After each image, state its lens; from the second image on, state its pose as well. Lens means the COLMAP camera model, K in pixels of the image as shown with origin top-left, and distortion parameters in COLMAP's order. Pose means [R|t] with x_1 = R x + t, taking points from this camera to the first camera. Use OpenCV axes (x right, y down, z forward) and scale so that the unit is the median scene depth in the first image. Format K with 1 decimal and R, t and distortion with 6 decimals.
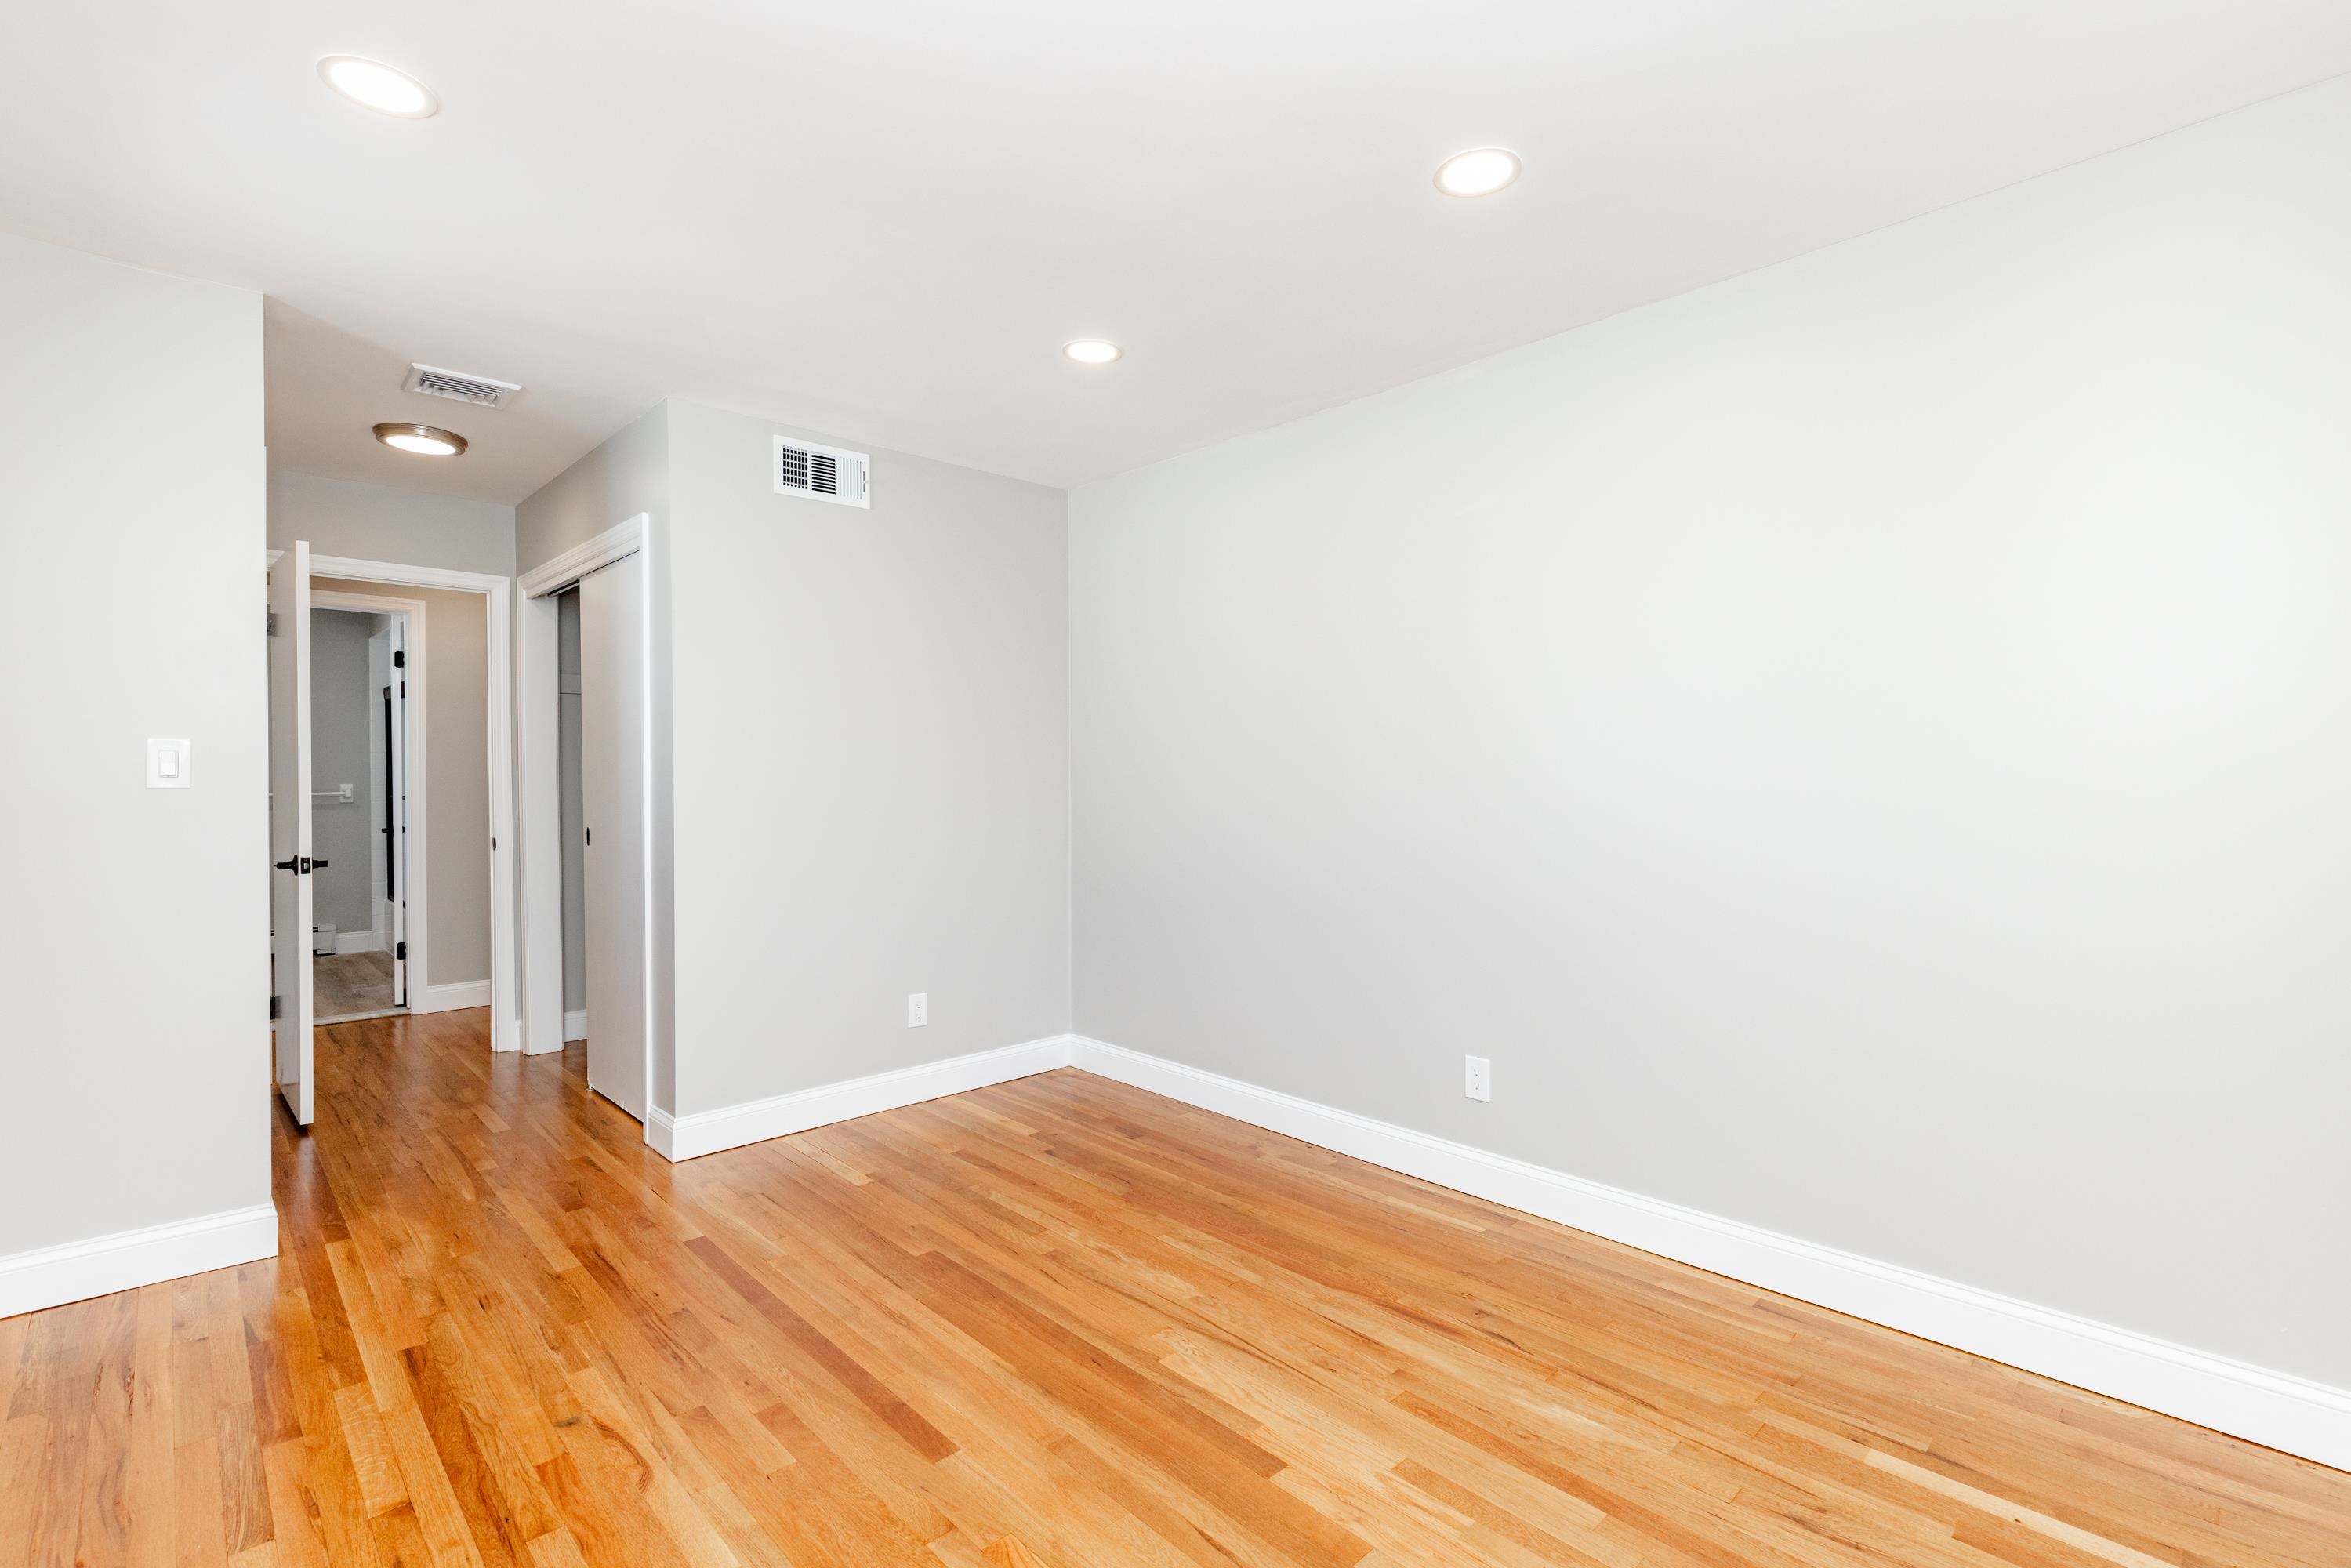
lens RADIAL K [[1049.9, 0, 1165.7], [0, 1049.9, 755.4], [0, 0, 1]] dist [0.001239, -0.000113]
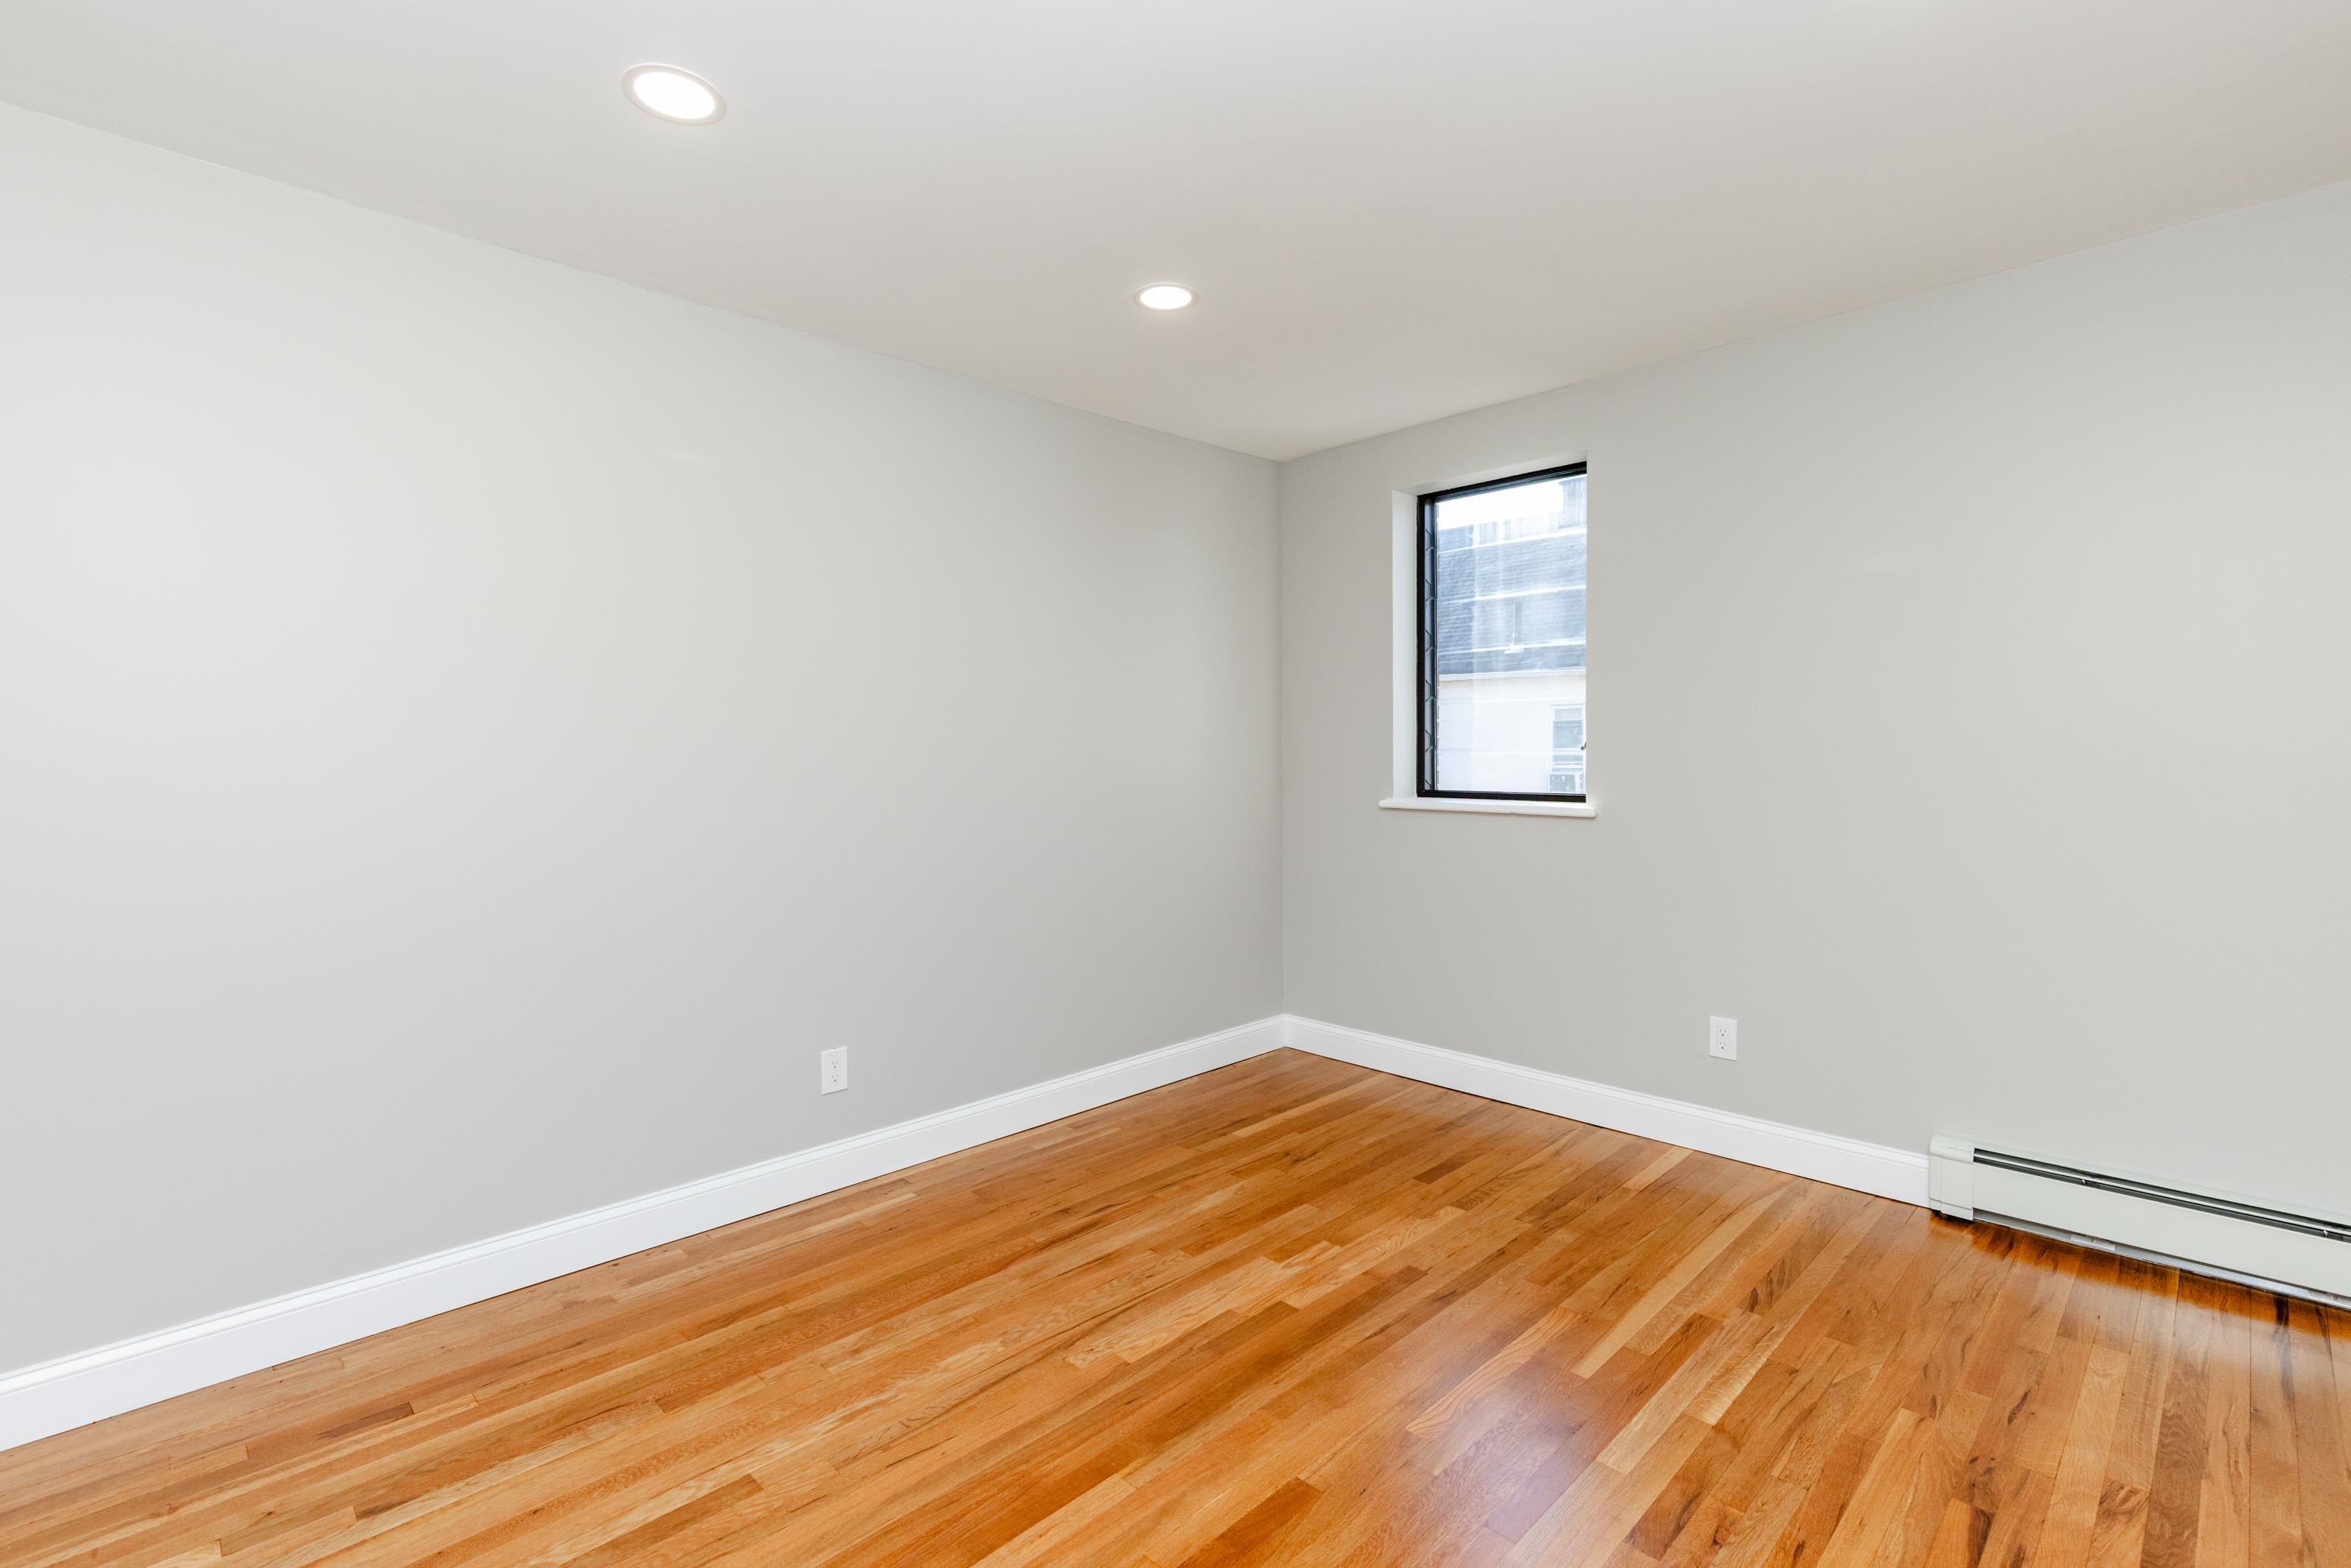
lens RADIAL K [[1049.9, 0, 1165.7], [0, 1049.9, 755.4], [0, 0, 1]] dist [0.001239, -0.000113]
pose [[0.002486, -0.001605, 0.999996, -0.902453], [-0.005030, 0.999986, 0.001617, 0.003343], [-0.999984, -0.005034, 0.002478, 0.878687]]
